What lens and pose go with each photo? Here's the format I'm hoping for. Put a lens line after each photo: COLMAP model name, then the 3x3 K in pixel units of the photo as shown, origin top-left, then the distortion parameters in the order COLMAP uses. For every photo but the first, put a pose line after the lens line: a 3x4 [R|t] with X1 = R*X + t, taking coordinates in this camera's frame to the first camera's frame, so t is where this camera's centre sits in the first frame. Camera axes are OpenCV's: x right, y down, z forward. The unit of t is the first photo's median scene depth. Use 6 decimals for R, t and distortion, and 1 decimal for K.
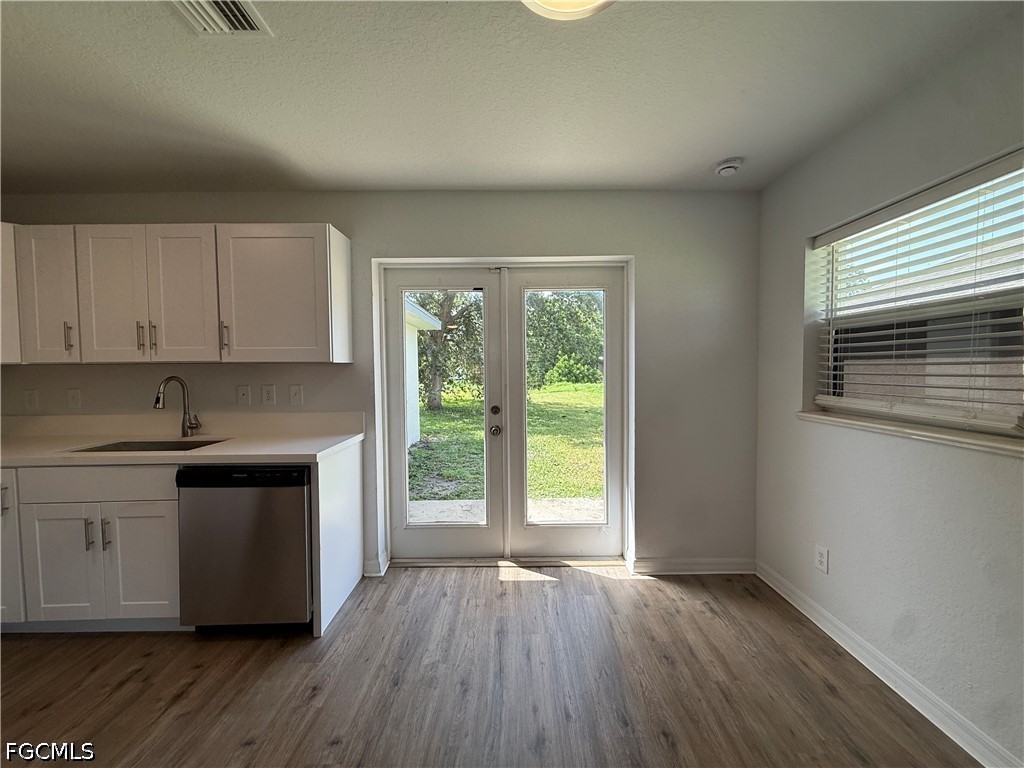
lens RADIAL K [[407.6, 0, 509.9], [0, 407.6, 383.2], [0, 0, 1]] dist [-0.000652, 0.000621]
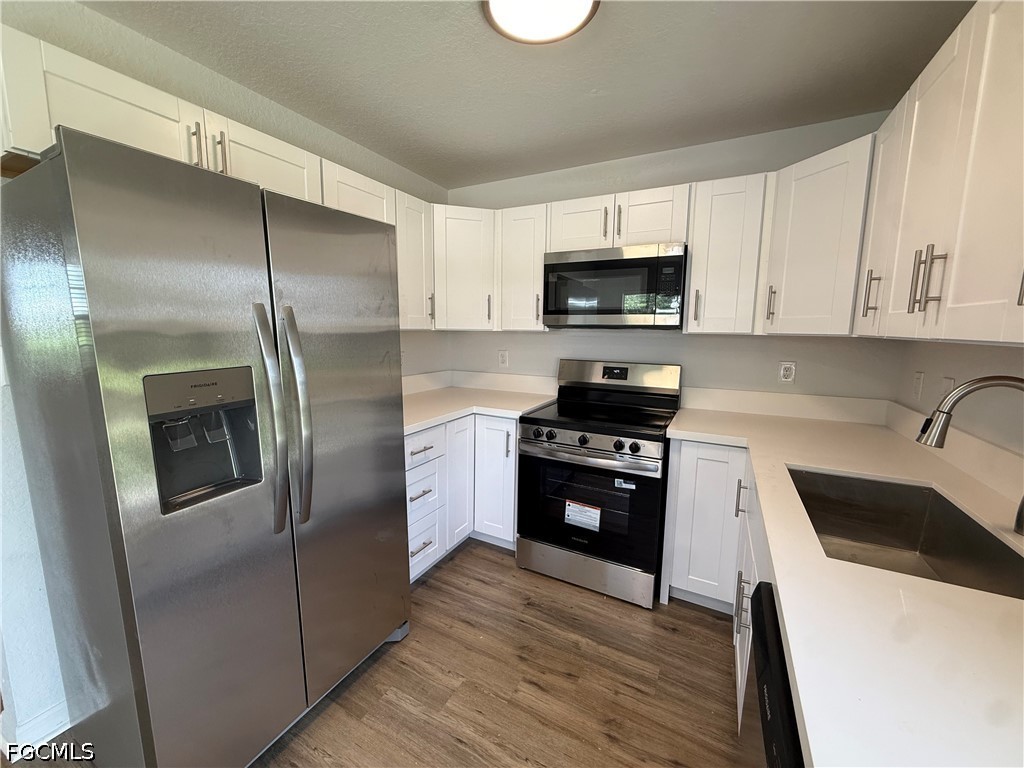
lens RADIAL K [[407.6, 0, 509.9], [0, 407.6, 383.2], [0, 0, 1]] dist [-0.000652, 0.000621]
pose [[-0.471740, 0.127331, -0.872495, -0.270079], [-0.036799, 0.985813, 0.163765, -0.061927], [0.880970, 0.109362, -0.460362, 0.810110]]
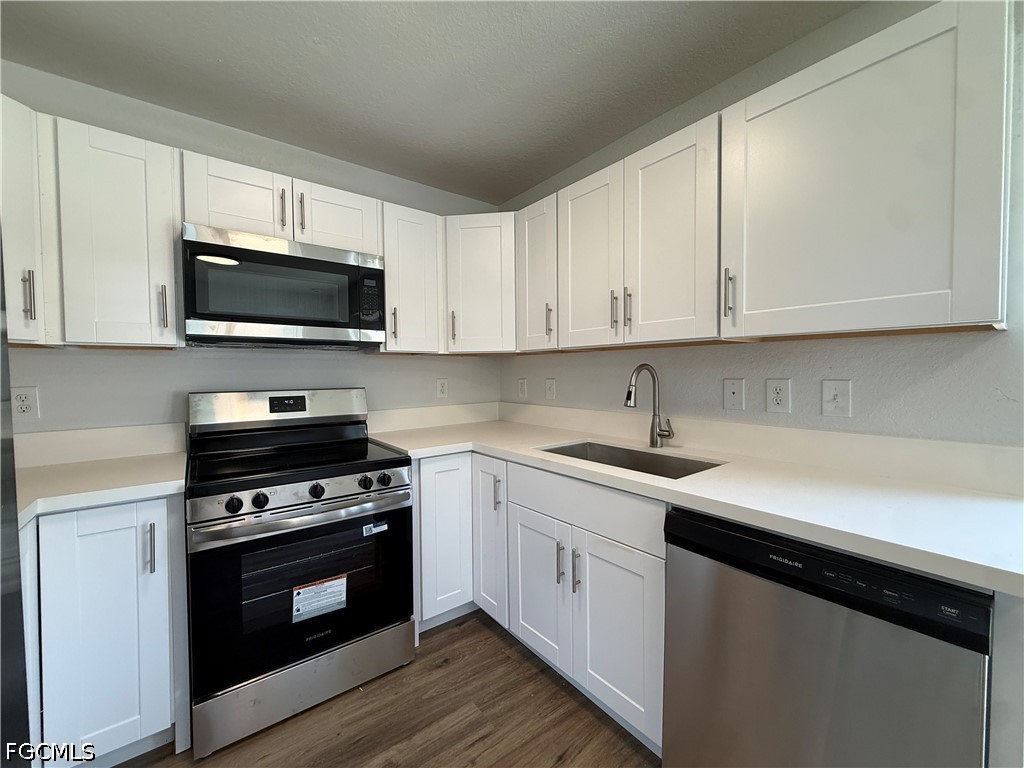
lens RADIAL K [[407.6, 0, 509.9], [0, 407.6, 383.2], [0, 0, 1]] dist [-0.000652, 0.000621]
pose [[0.610273, 0.027652, -0.791709, -0.417664], [-0.027300, 0.999531, 0.013866, 0.015255], [0.791721, 0.013152, 0.610742, 0.382411]]
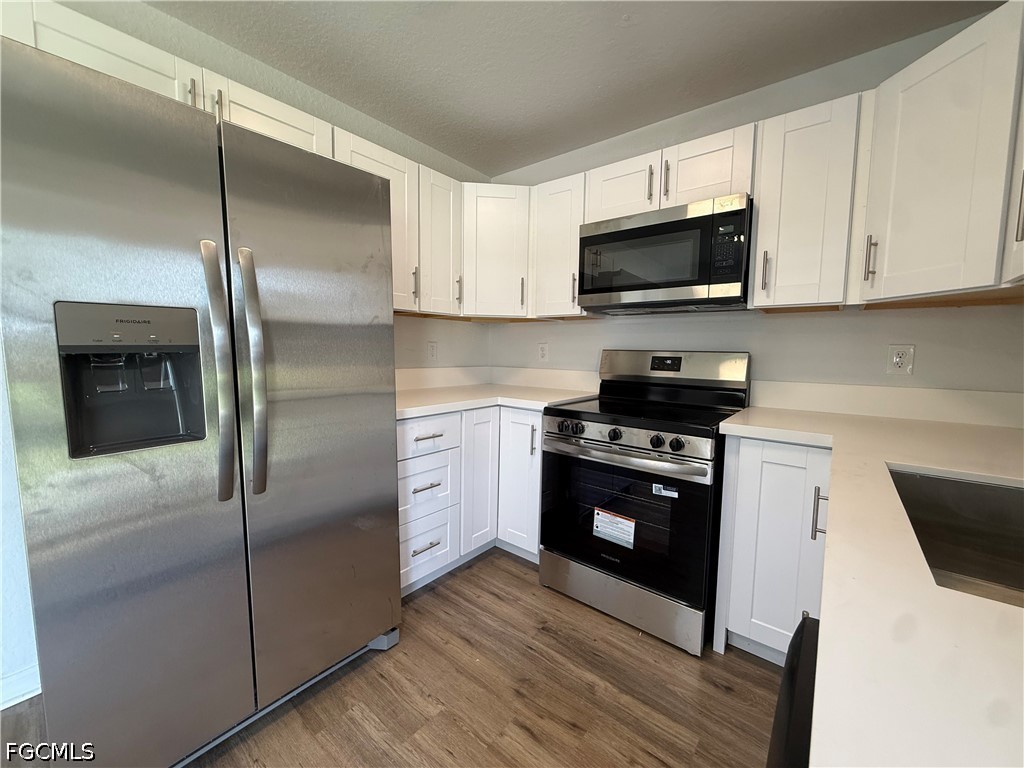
lens RADIAL K [[407.6, 0, 509.9], [0, 407.6, 383.2], [0, 0, 1]] dist [-0.000652, 0.000621]
pose [[-0.634773, 0.070089, -0.769513, -0.430481], [-0.034037, 0.992375, 0.118464, 0.030323], [0.771948, 0.101390, -0.627548, 0.865468]]
